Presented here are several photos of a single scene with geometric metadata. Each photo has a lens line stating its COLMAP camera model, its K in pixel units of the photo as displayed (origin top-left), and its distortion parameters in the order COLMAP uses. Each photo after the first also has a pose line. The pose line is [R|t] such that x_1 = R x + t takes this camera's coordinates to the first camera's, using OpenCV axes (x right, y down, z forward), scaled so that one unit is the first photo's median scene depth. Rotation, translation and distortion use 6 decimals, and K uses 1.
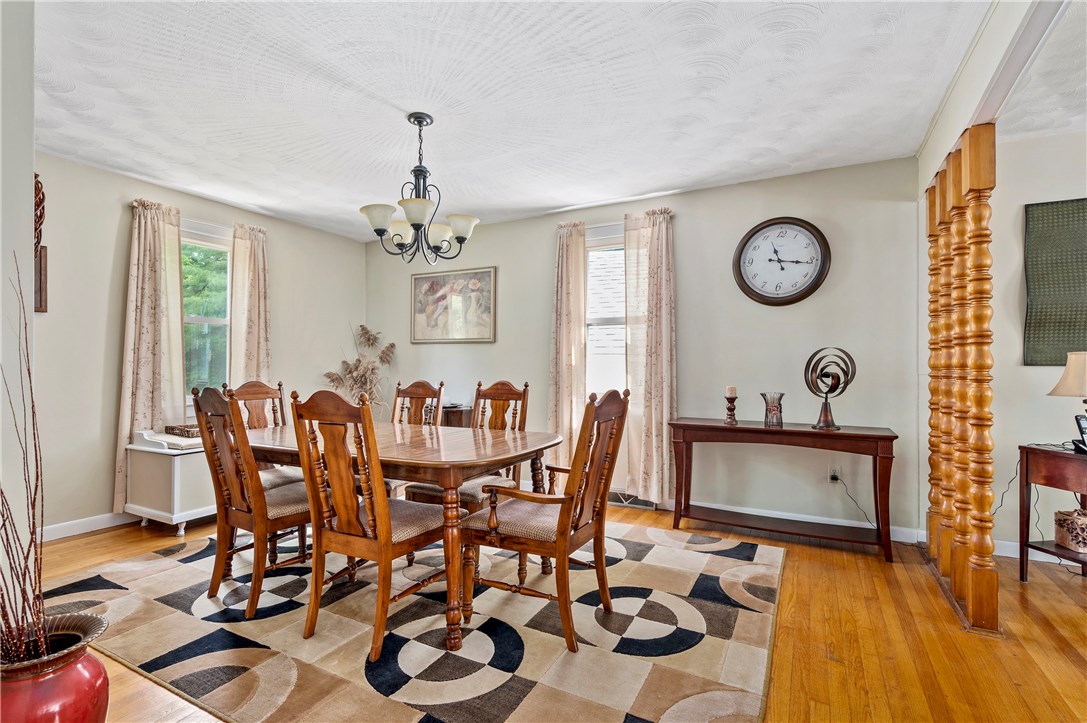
lens RADIAL K [[505.7, 0, 543.5], [0, 505.7, 361.5], [0, 0, 1]] dist [0.000500, 0.000447]
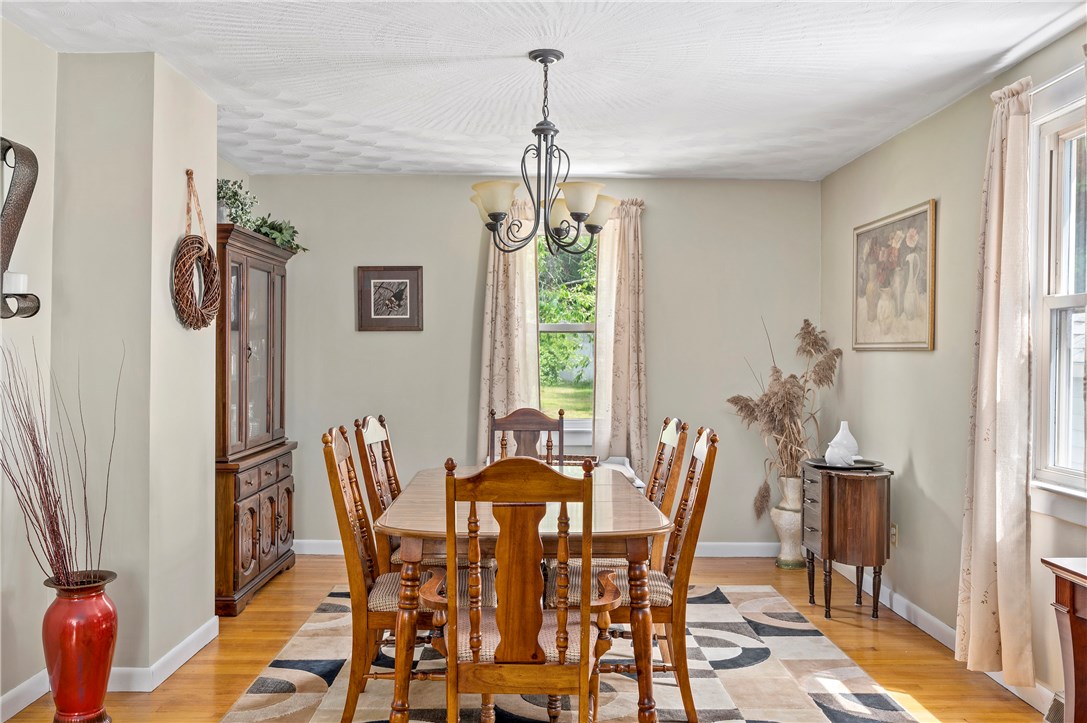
lens RADIAL K [[924.9, 0, 543.5], [0, 924.9, 361.5], [0, 0, 1]] dist [-0.004052, -0.008784]
pose [[0.487486, 0.005292, -0.873115, 0.677134], [-0.000157, 0.999982, 0.005973, -0.040968], [0.873131, -0.002775, 0.487478, 0.271516]]
